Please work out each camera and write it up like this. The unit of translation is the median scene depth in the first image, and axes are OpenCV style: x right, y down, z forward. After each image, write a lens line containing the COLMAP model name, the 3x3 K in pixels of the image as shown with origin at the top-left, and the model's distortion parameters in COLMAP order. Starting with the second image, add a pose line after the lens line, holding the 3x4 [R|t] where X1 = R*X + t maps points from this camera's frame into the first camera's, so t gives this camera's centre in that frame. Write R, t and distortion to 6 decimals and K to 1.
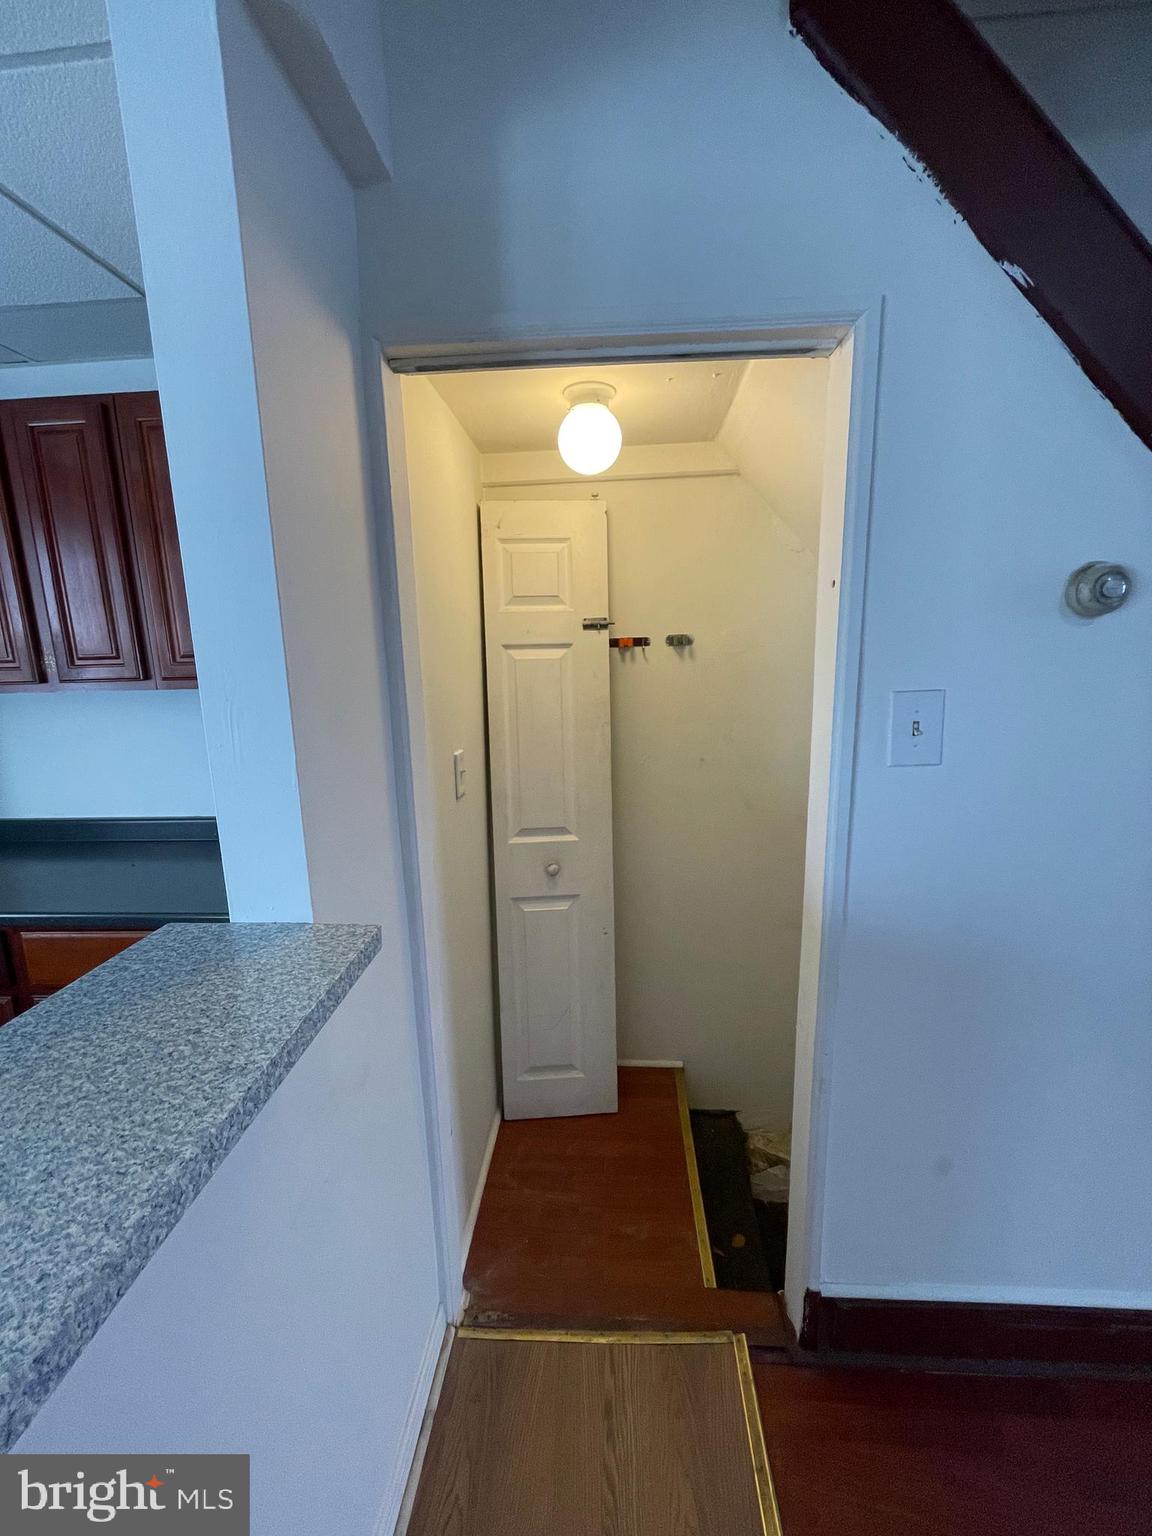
lens RADIAL K [[619.8, 0, 581.6], [0, 619.8, 767.0], [0, 0, 1]] dist [-0.001194, 0.000044]
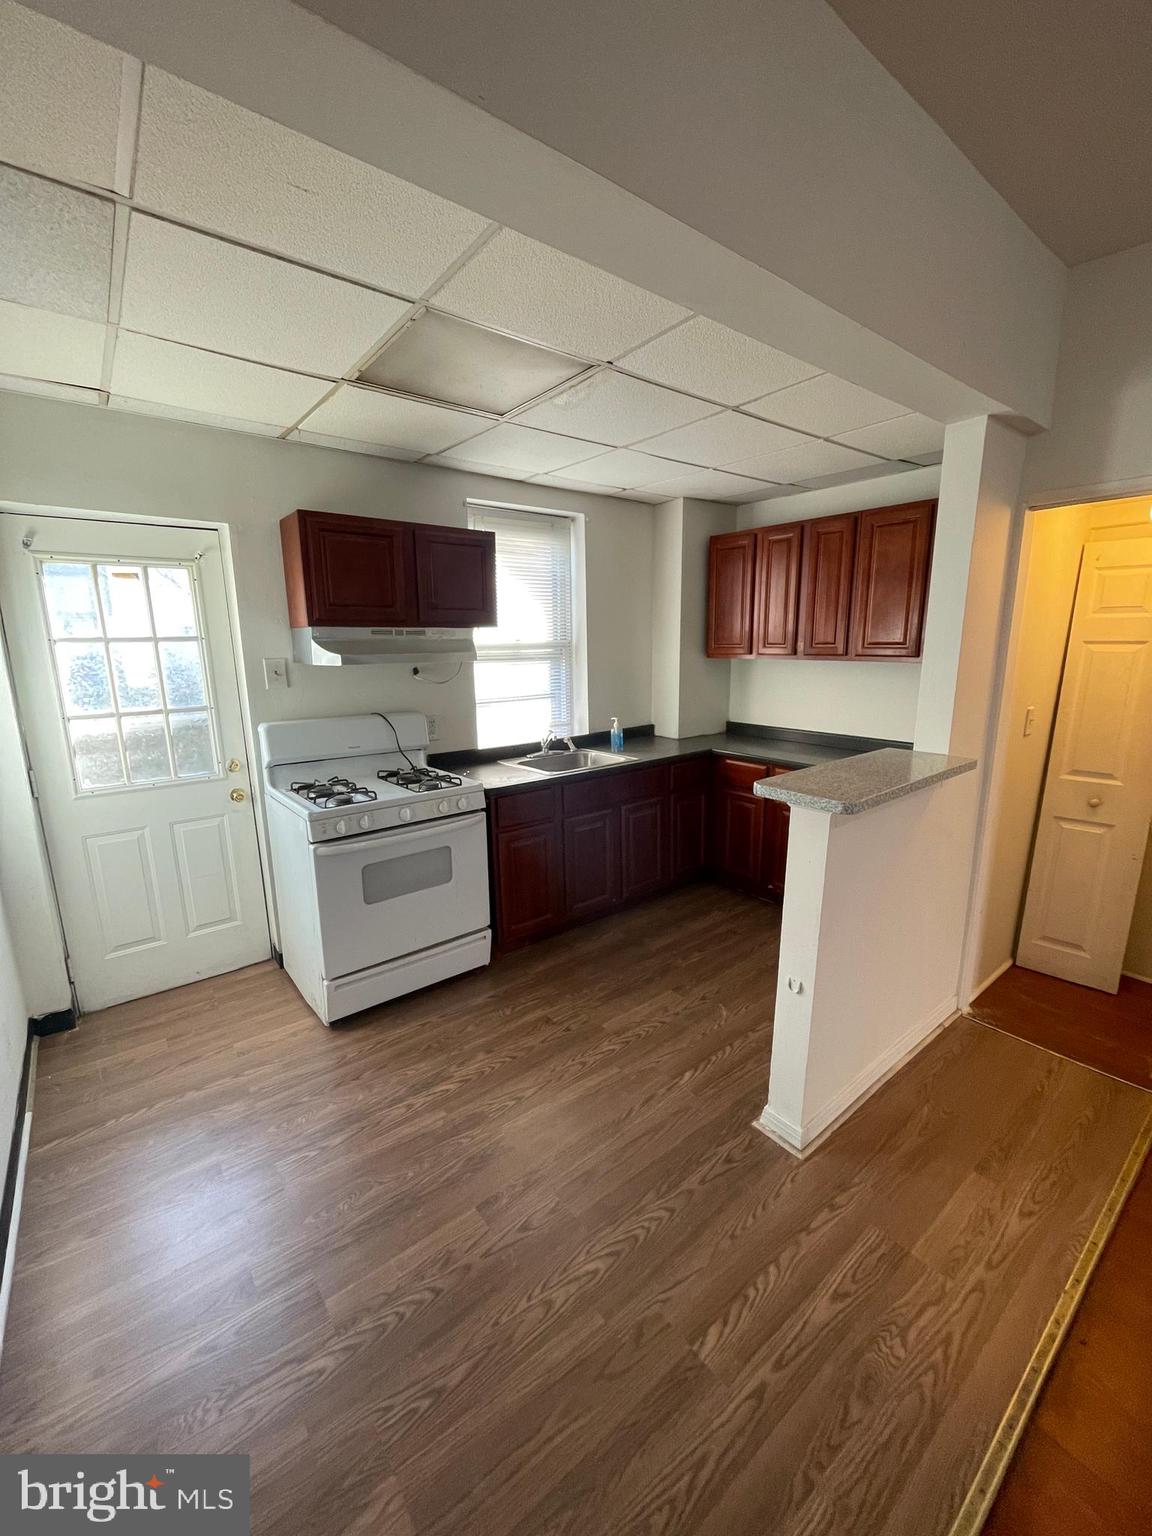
lens RADIAL K [[619.8, 0, 579.4], [0, 619.8, 765.4], [0, 0, 1]] dist [-0.001194, 0.000044]
pose [[0.662798, 0.167456, -0.729833, 0.194348], [-0.147085, 0.984800, 0.092381, 0.128371], [0.734210, 0.046118, 0.677354, -0.824450]]
